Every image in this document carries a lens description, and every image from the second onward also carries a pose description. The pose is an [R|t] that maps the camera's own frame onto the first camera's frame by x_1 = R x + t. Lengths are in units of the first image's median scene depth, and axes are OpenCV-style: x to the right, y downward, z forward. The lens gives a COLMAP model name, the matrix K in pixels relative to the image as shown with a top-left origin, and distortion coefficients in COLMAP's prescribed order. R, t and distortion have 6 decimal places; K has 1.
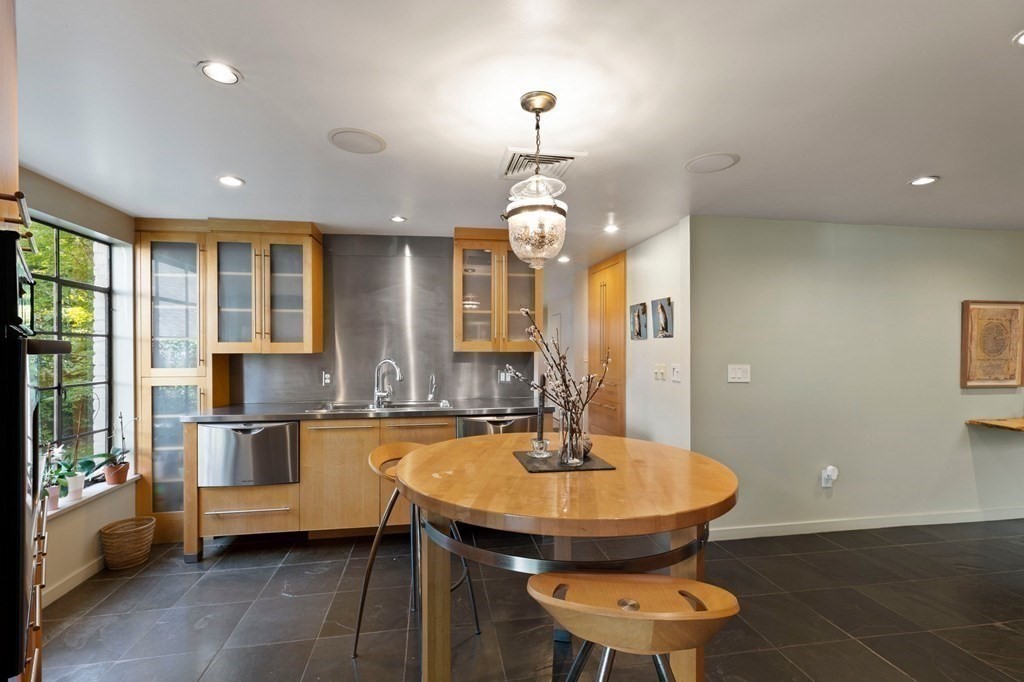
lens RADIAL K [[464.4, 0, 510.3], [0, 464.4, 344.4], [0, 0, 1]] dist [0.013051, -0.000045]
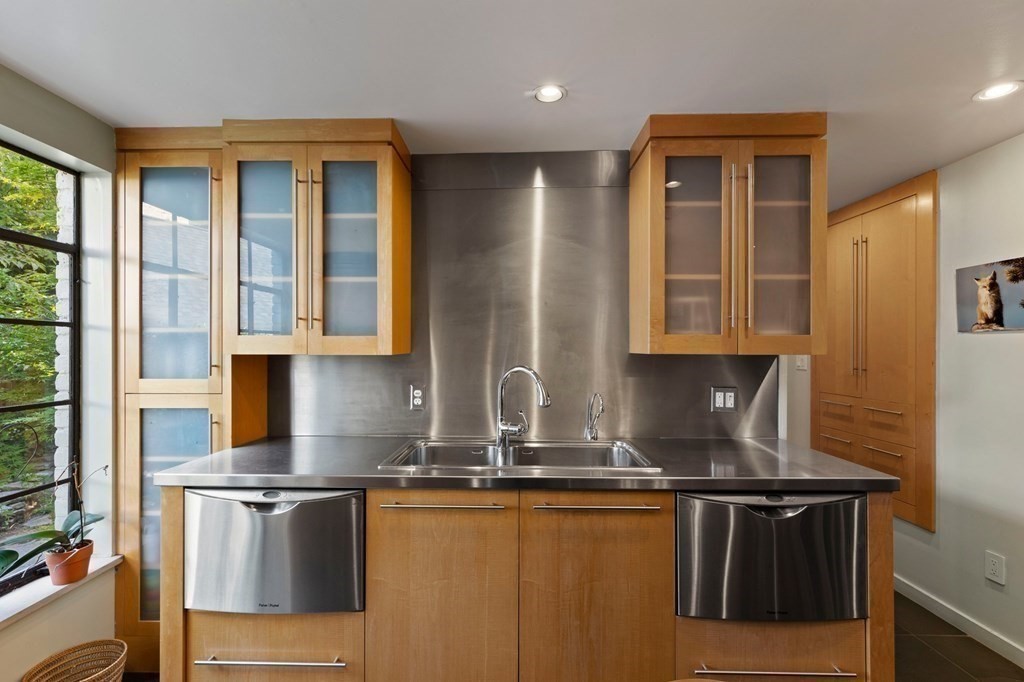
lens RADIAL K [[464.4, 0, 509.9], [0, 464.4, 345.4], [0, 0, 1]] dist [0.013051, -0.000045]
pose [[0.984651, 0.003874, -0.174491, -0.195402], [-0.003615, 0.999992, 0.001800, 0.005722], [0.174496, -0.001141, 0.984657, 0.491739]]
